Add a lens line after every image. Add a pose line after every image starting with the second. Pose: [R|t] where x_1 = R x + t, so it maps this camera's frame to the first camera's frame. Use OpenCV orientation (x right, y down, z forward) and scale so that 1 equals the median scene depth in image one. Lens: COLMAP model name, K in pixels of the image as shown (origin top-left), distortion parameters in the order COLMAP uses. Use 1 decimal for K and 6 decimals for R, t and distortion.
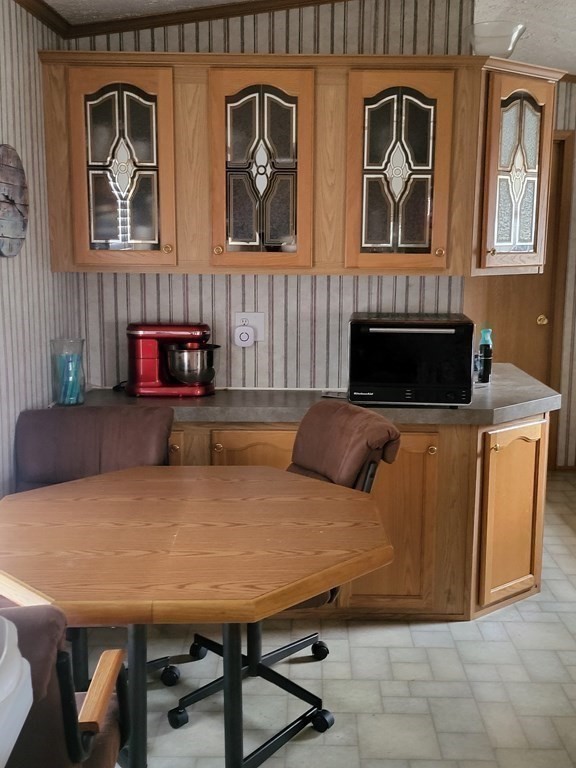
lens RADIAL K [[883.1, 0, 288.0], [0, 883.1, 384.0], [0, 0, 1]] dist [0.058325, -0.005706]
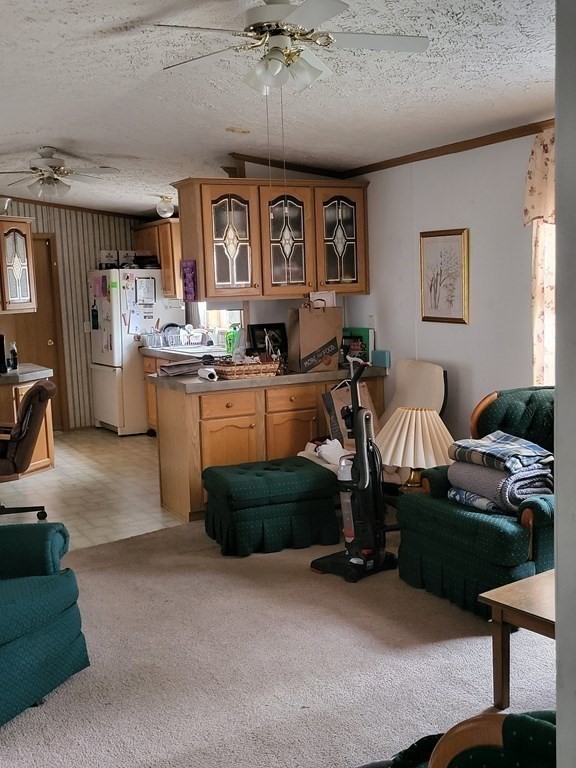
lens RADIAL K [[855.5, 0, 285.6], [0, 855.5, 387.6], [0, 0, 1]] dist [0.075272, -0.034786]
pose [[0.872682, -0.097187, 0.478519, -0.194242], [0.122370, 0.992248, -0.021643, 0.173927], [-0.472707, 0.077444, 0.877810, -1.079689]]
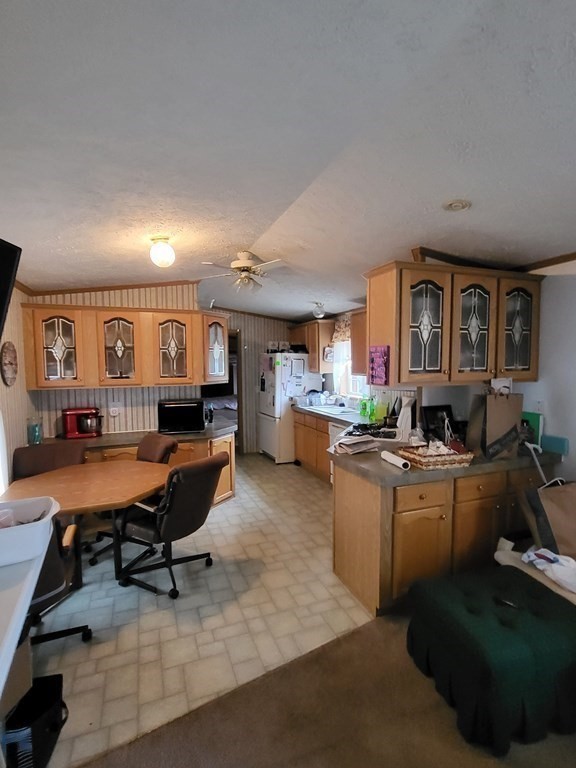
lens RADIAL K [[383.7, 0, 285.1], [0, 383.7, 387.3], [0, 0, 1]] dist [-0.000151, 0.000328]
pose [[0.926683, -0.040766, 0.373626, -0.004117], [0.078276, 0.993235, -0.085772, 0.010293], [-0.367602, 0.108729, 0.923605, -0.211120]]
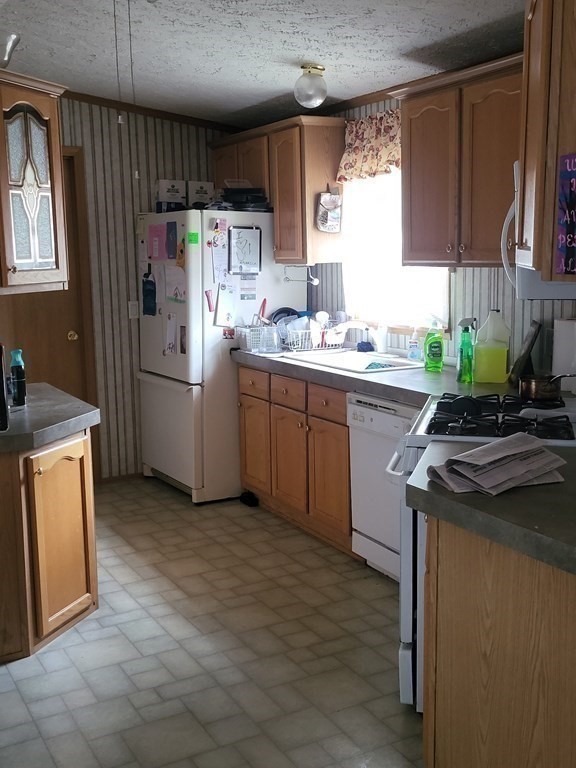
lens RADIAL K [[883.1, 0, 288.0], [0, 883.1, 384.0], [0, 0, 1]] dist [0.058325, -0.005706]
pose [[0.866678, -0.097155, 0.489316, 0.005696], [0.104536, 0.994445, 0.012295, -0.006368], [-0.487793, 0.040495, 0.872020, 0.022628]]
